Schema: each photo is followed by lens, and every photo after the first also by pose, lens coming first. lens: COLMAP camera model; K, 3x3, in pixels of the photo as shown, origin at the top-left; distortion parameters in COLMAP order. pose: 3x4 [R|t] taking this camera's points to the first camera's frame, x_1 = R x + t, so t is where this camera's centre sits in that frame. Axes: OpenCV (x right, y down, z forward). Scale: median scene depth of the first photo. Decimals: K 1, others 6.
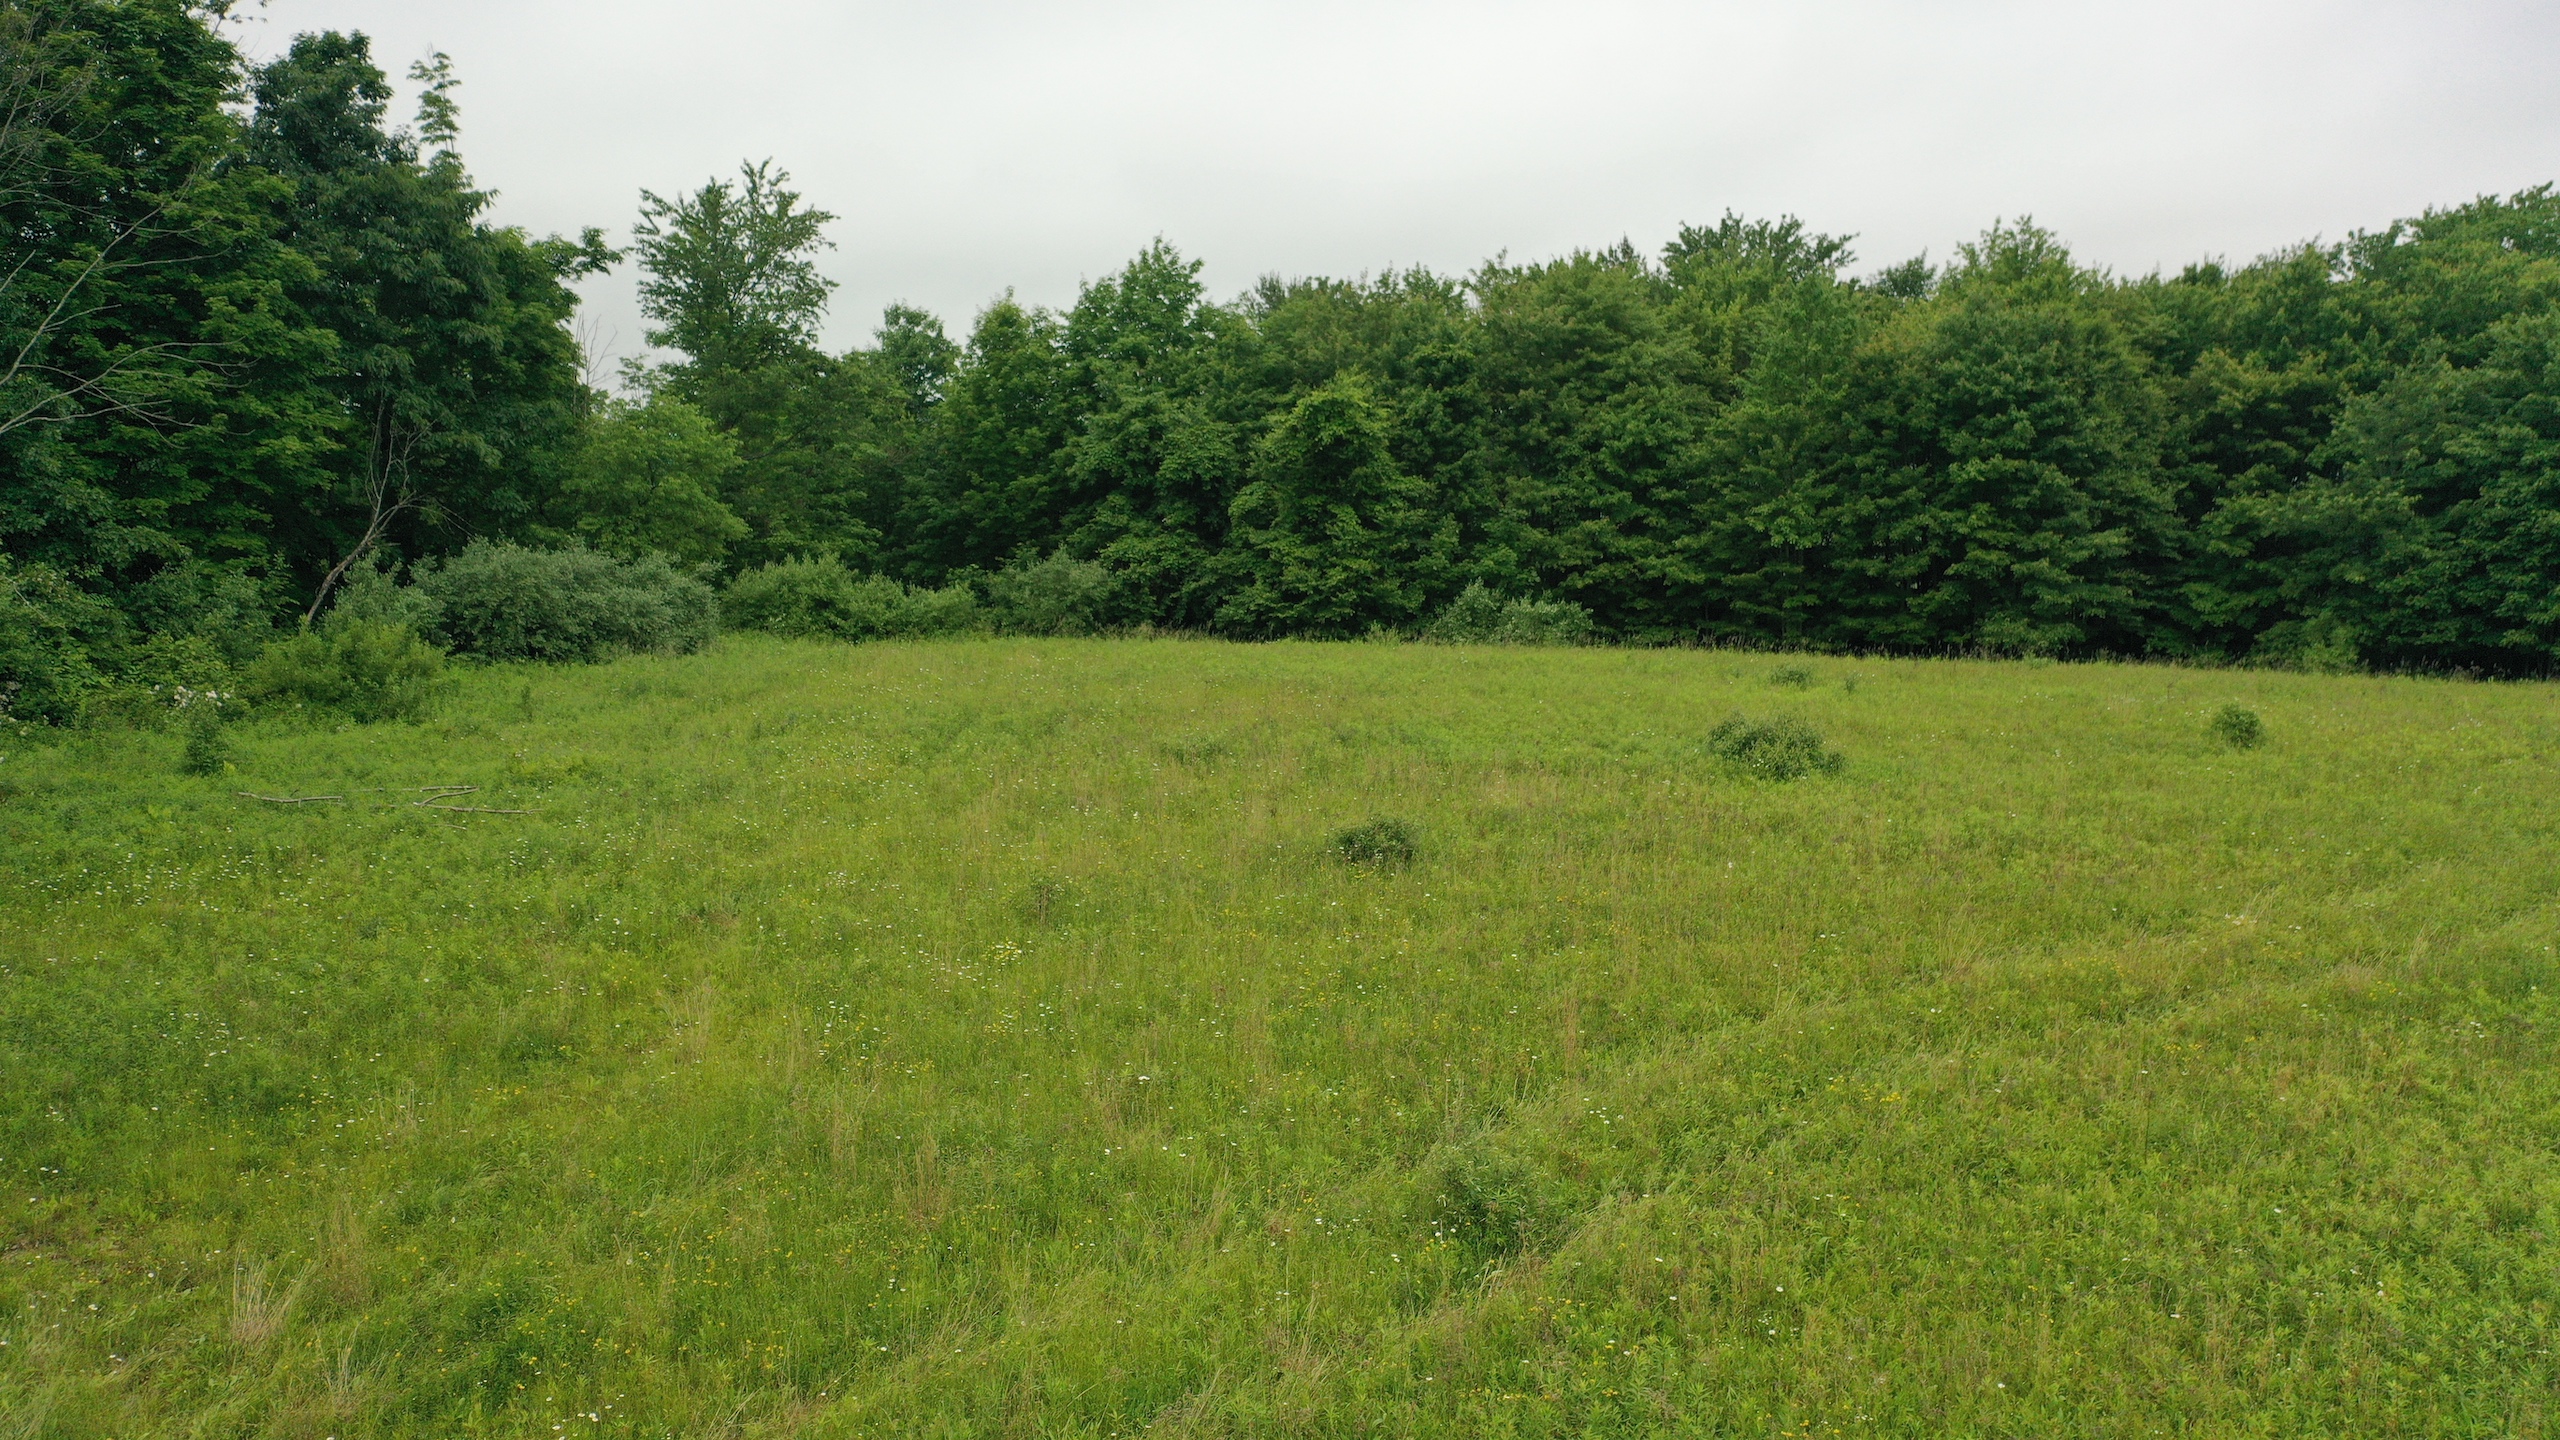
lens RADIAL K [[2032.0, 0, 1276.6], [0, 2032.0, 724.7], [0, 0, 1]] dist [0.007126, 0.010540]
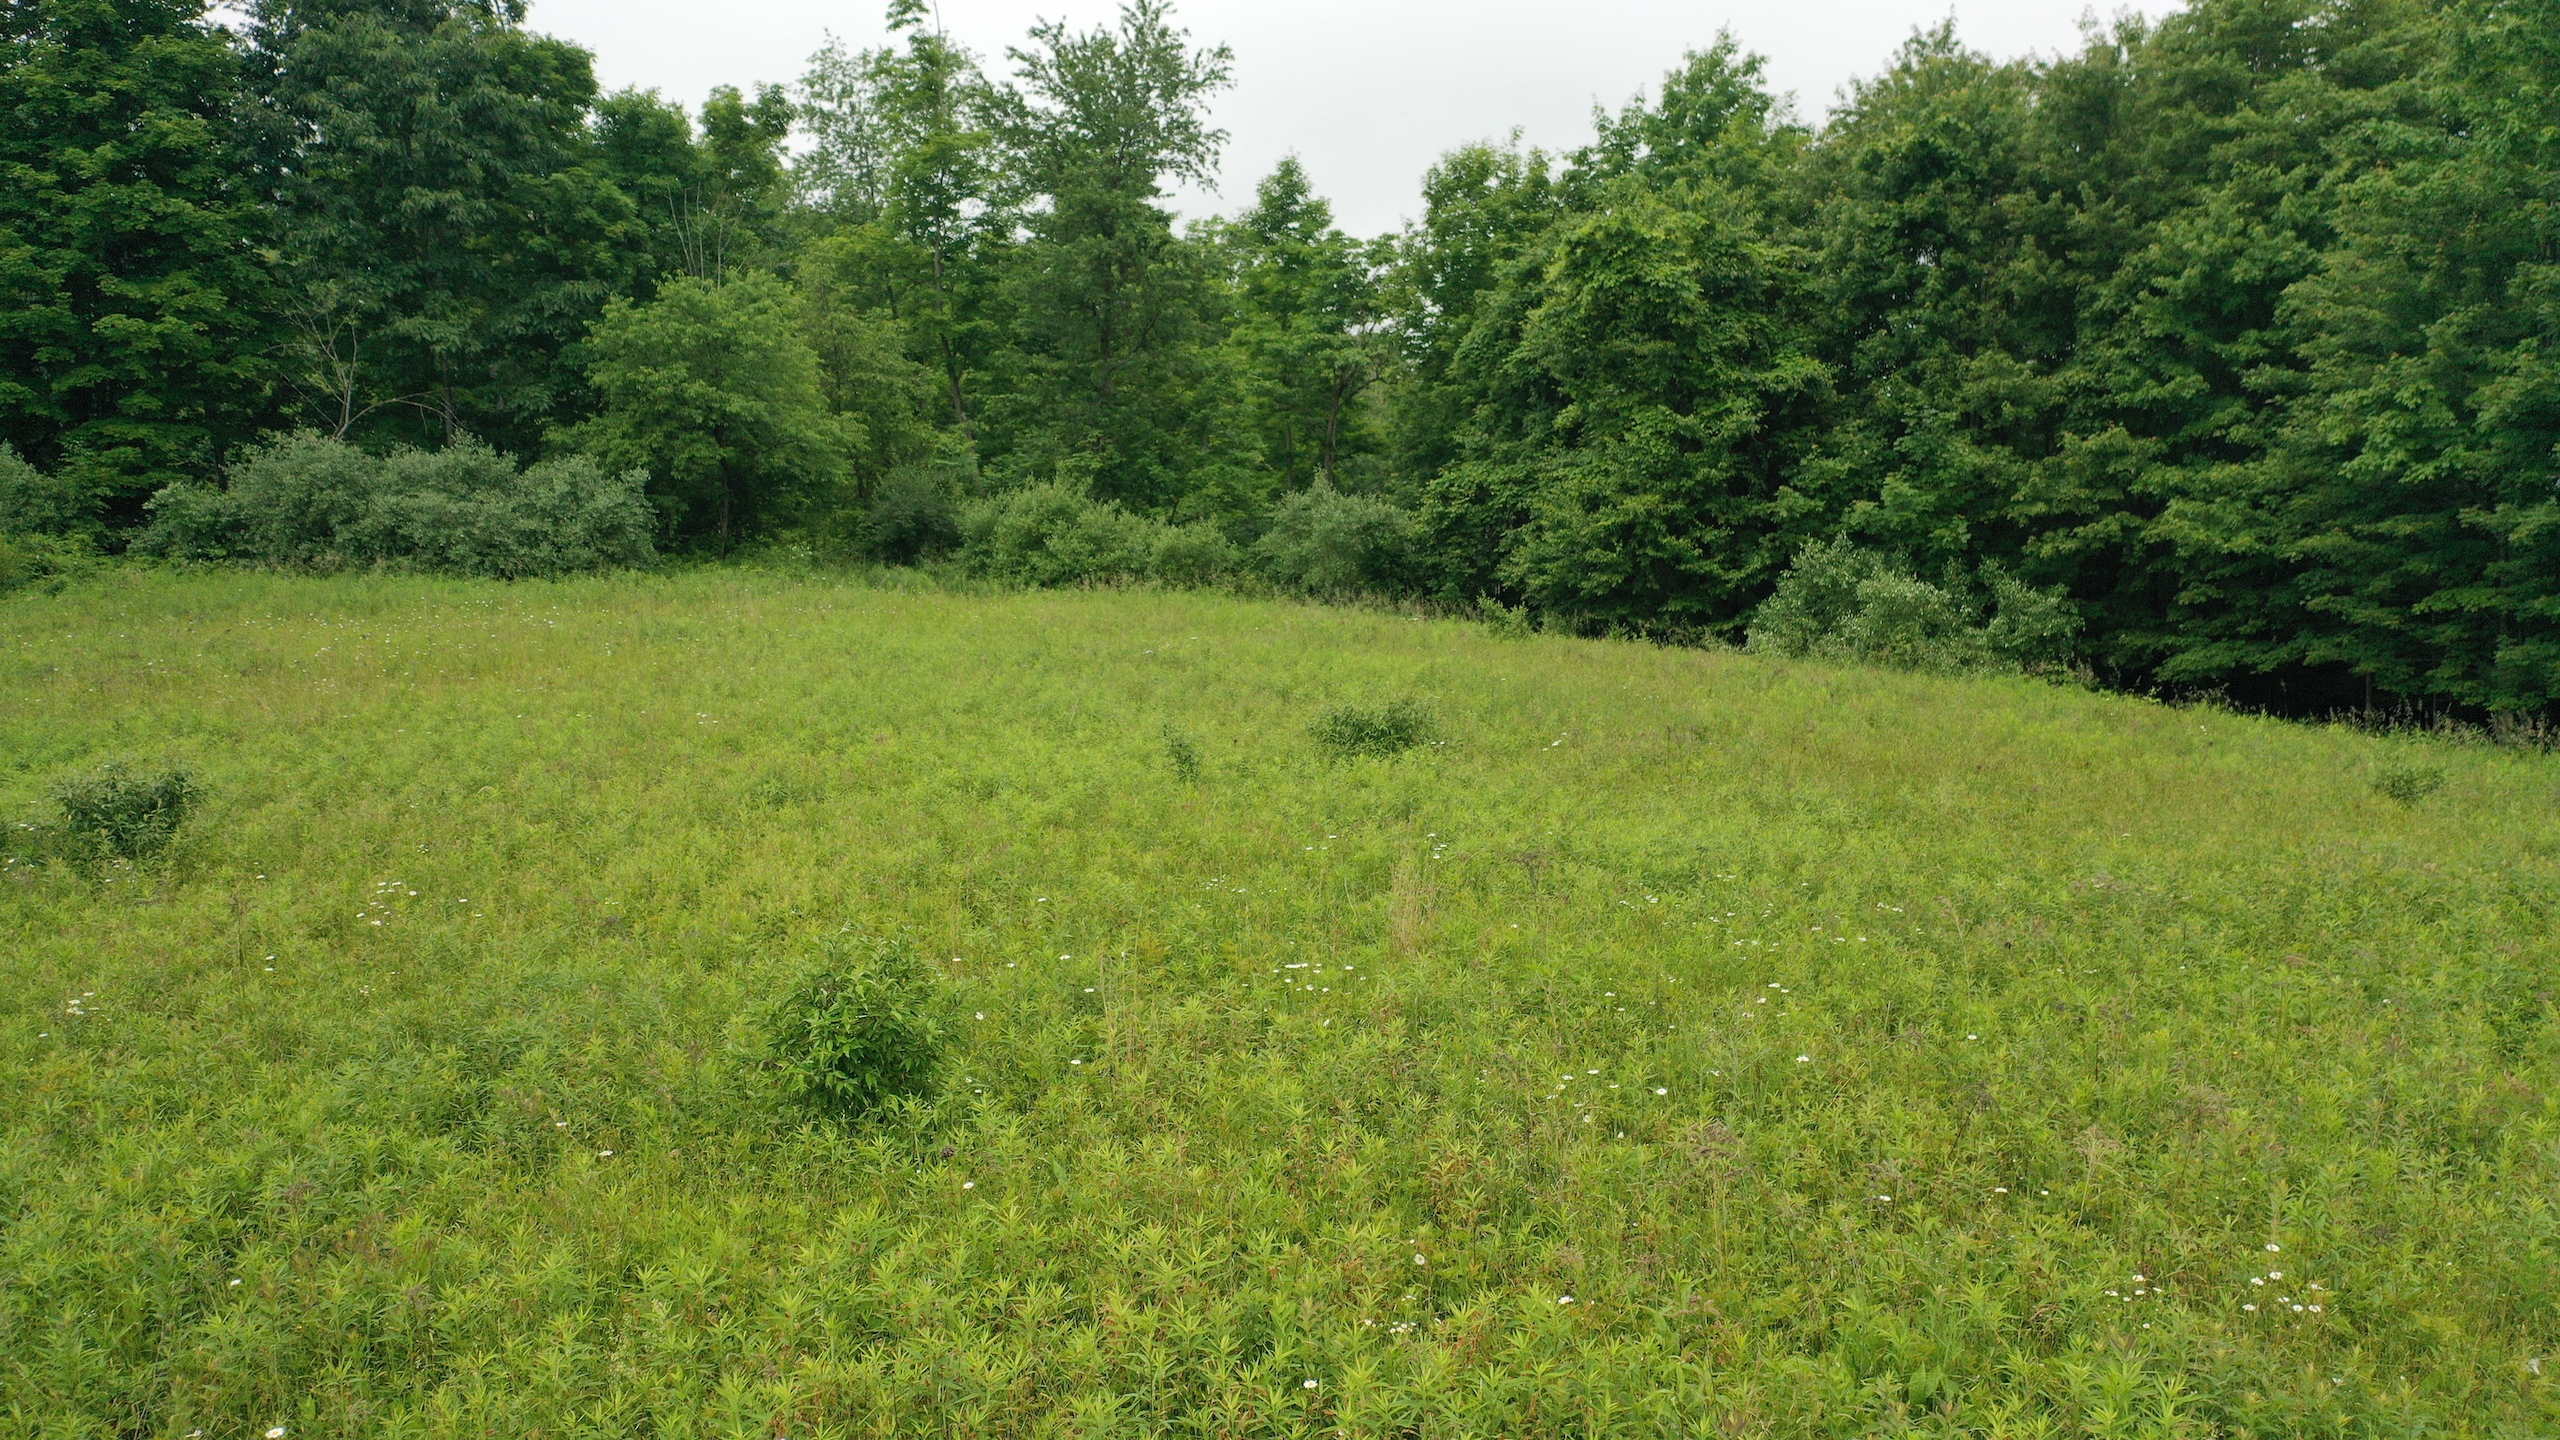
lens RADIAL K [[2032.0, 0, 1276.6], [0, 2032.0, 724.7], [0, 0, 1]] dist [0.007126, 0.010540]
pose [[0.707468, 0.093804, -0.700493, 0.379982], [-0.091539, 0.994966, 0.040787, -0.026324], [0.700792, 0.035267, 0.712493, 0.475259]]
